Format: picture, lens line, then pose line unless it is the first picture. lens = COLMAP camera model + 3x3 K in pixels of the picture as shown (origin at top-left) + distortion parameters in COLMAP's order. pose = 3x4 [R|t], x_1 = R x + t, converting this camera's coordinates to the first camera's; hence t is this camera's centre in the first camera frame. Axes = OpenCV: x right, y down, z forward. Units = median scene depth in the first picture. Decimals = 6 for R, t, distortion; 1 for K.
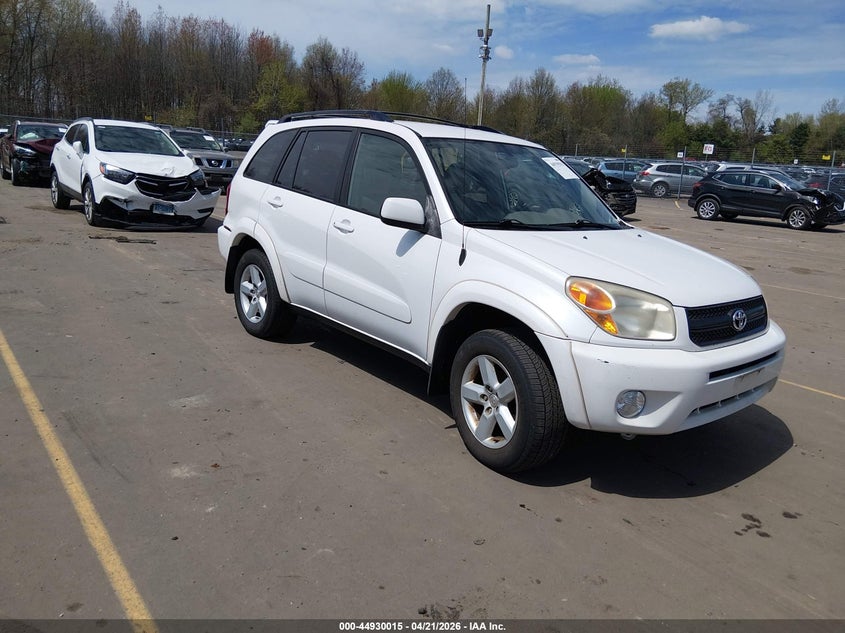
lens RADIAL K [[639.0, 0, 422.5], [0, 639.0, 316.5], [0, 0, 1]] dist [0.000926, -0.007788]
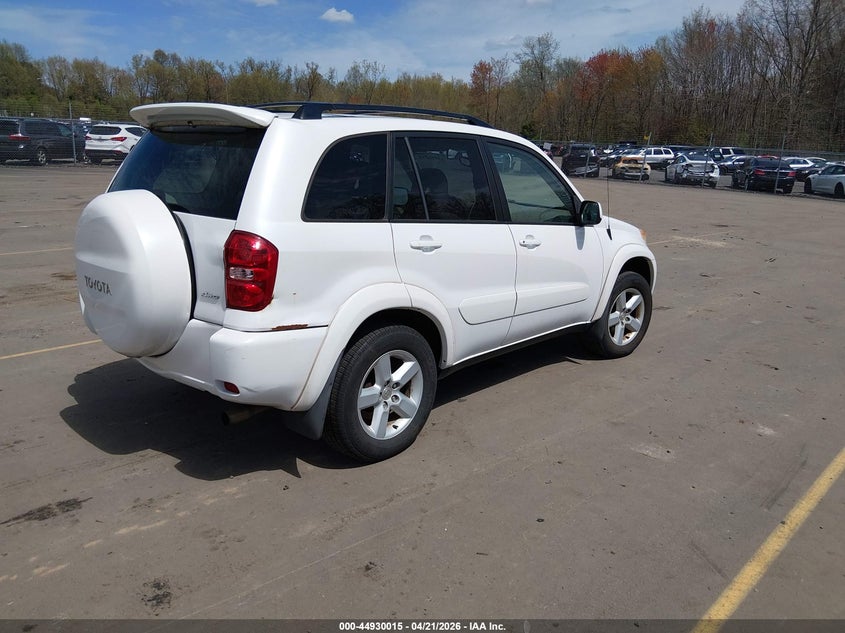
lens RADIAL K [[639.0, 0, 422.5], [0, 639.0, 316.5], [0, 0, 1]] dist [0.000926, -0.007788]
pose [[-0.108372, -0.315076, 0.942859, -0.989505], [0.193340, 0.923654, 0.330881, -0.366295], [-0.975128, 0.218151, -0.039182, 1.143164]]
